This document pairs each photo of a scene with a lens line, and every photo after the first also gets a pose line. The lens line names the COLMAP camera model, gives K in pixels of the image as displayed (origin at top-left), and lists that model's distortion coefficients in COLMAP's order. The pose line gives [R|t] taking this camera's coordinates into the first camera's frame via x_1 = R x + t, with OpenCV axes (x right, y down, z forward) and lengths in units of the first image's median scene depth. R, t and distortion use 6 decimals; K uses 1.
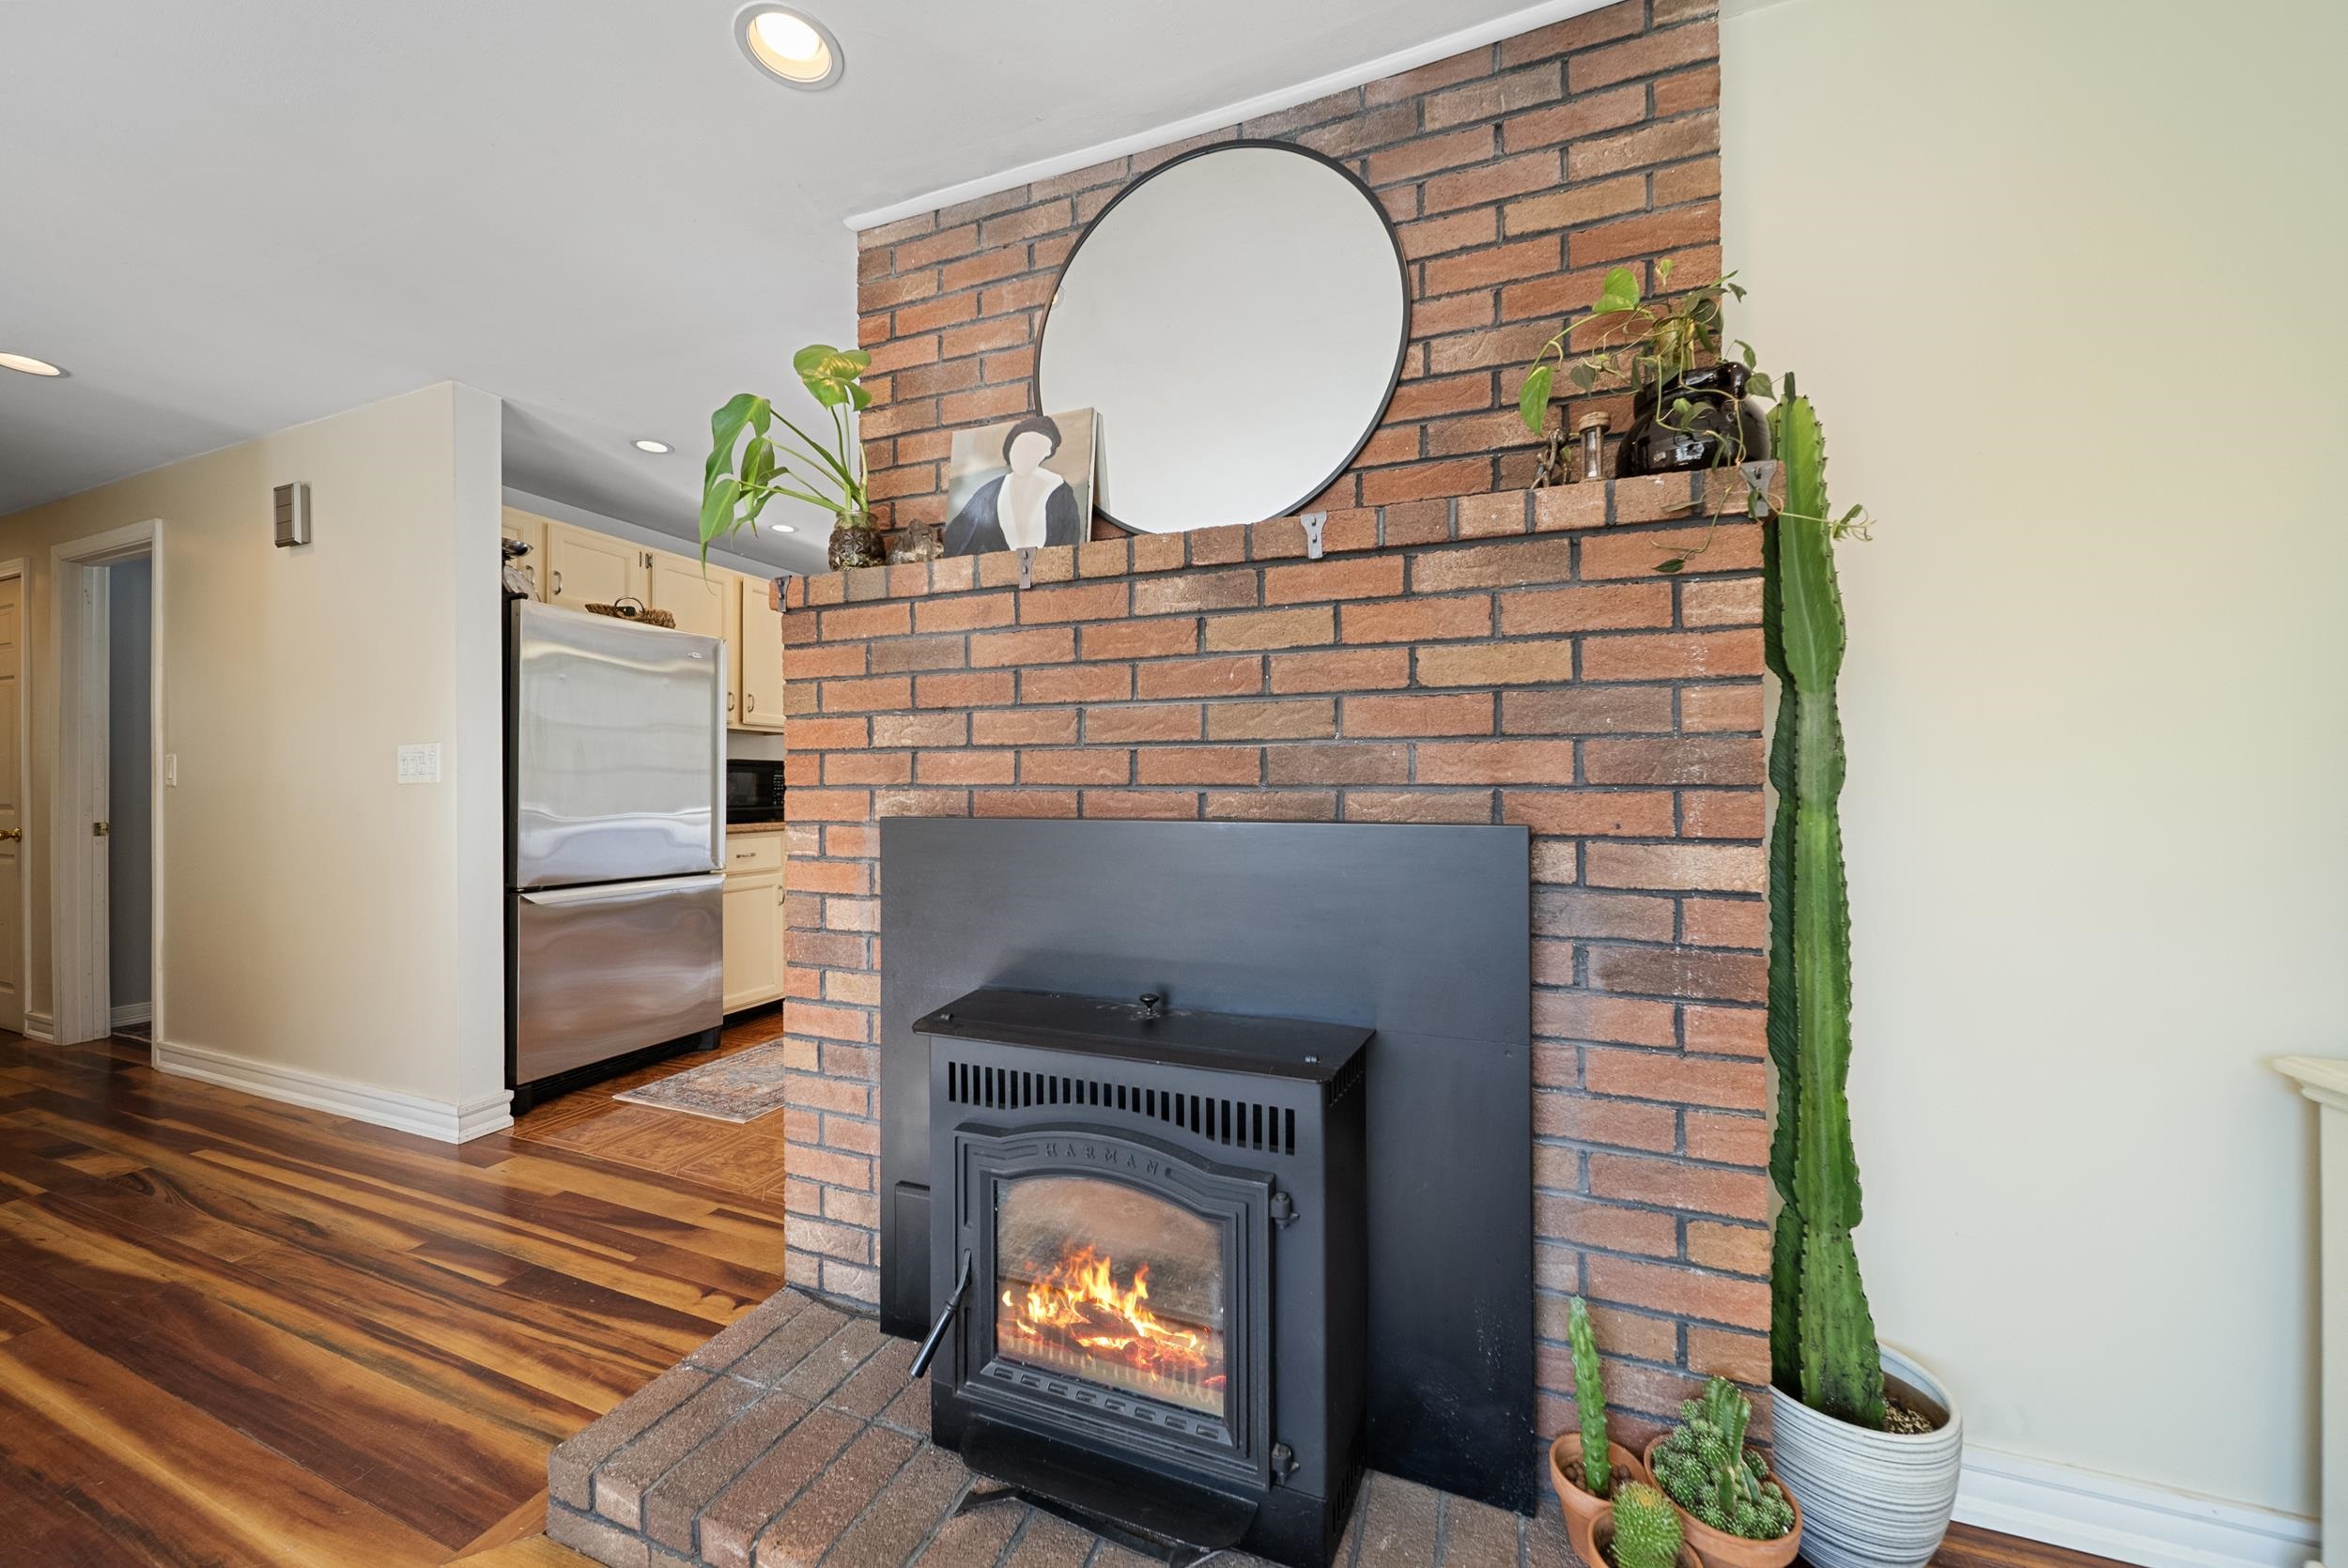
lens RADIAL K [[835.6, 0, 1183.9], [0, 835.6, 789.6], [0, 0, 1]] dist [-0.001537, -0.000519]
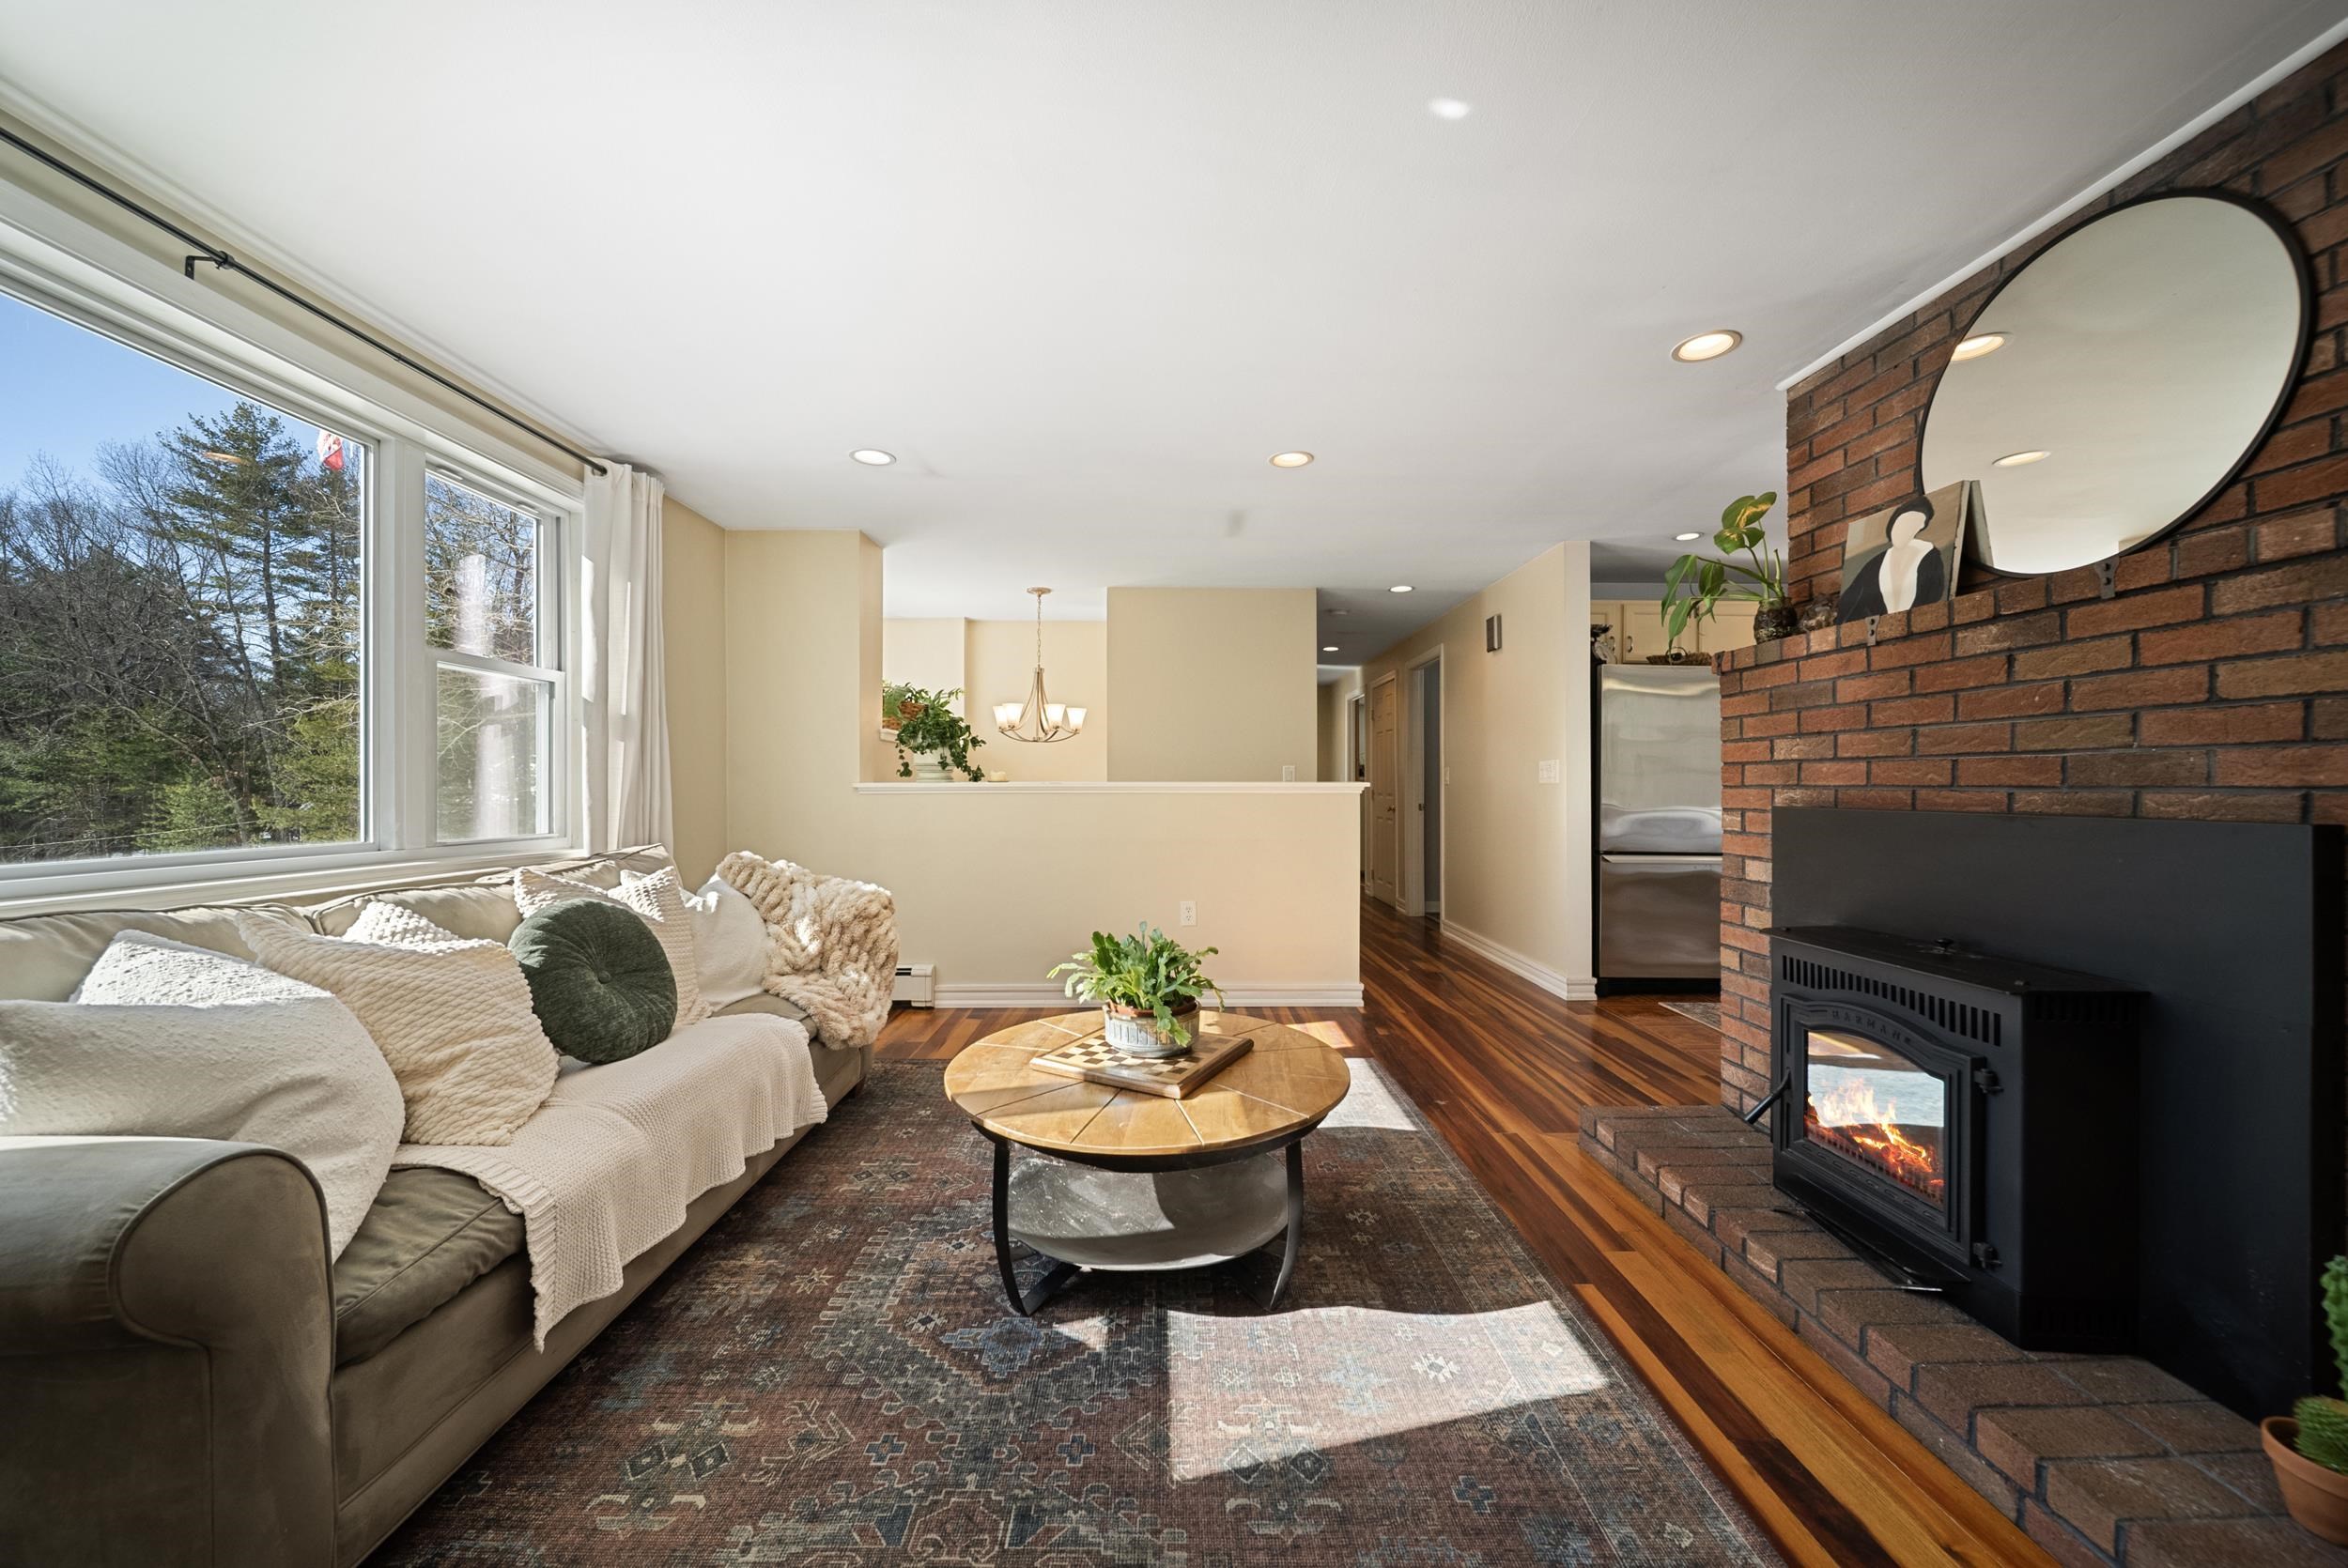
lens RADIAL K [[843.2, 0, 1160.0], [0, 843.2, 774.6], [0, 0, 1]] dist [-0.001297, -0.000338]
pose [[0.360923, -0.010040, -0.932542, 0.687371], [-0.004120, 0.999915, -0.012360, -0.001852], [0.932587, 0.008303, 0.360851, -0.615142]]
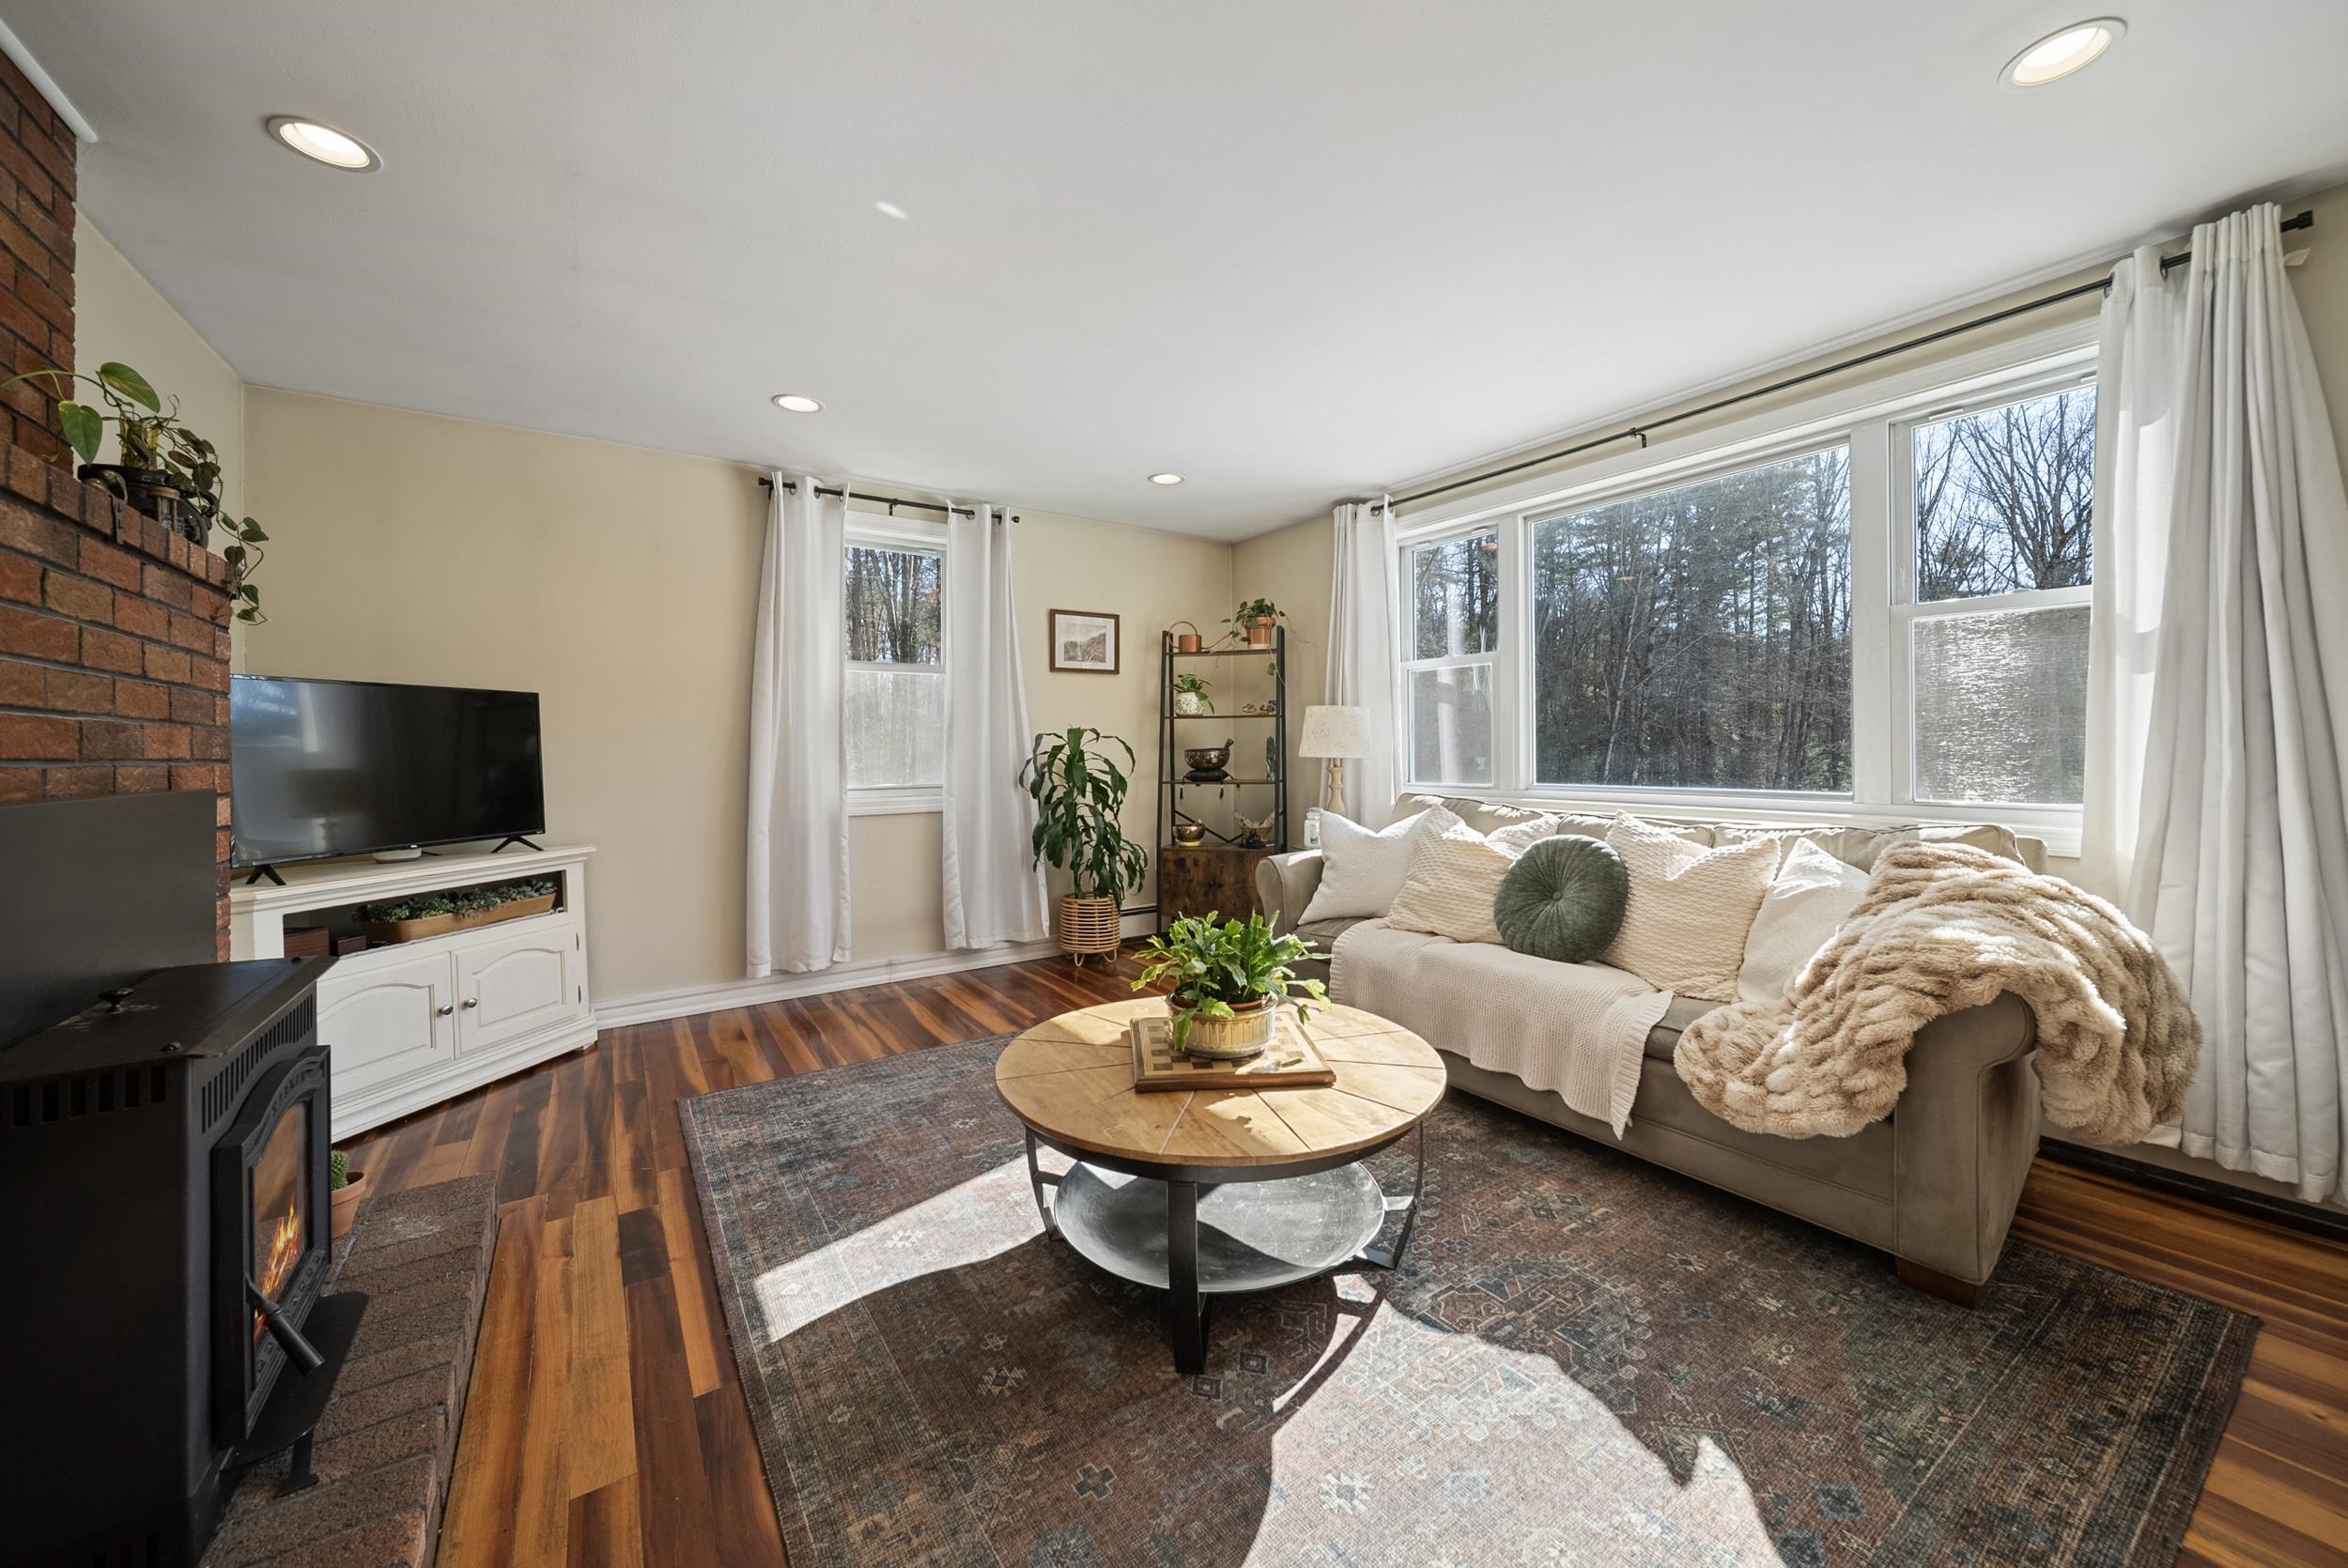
lens RADIAL K [[835.6, 0, 1183.9], [0, 835.6, 789.6], [0, 0, 1]] dist [-0.001537, -0.000519]
pose [[-0.828243, -0.018290, 0.560070, -1.303325], [0.013127, 0.998560, 0.052023, -0.004204], [-0.560215, 0.050440, -0.826810, 0.929900]]
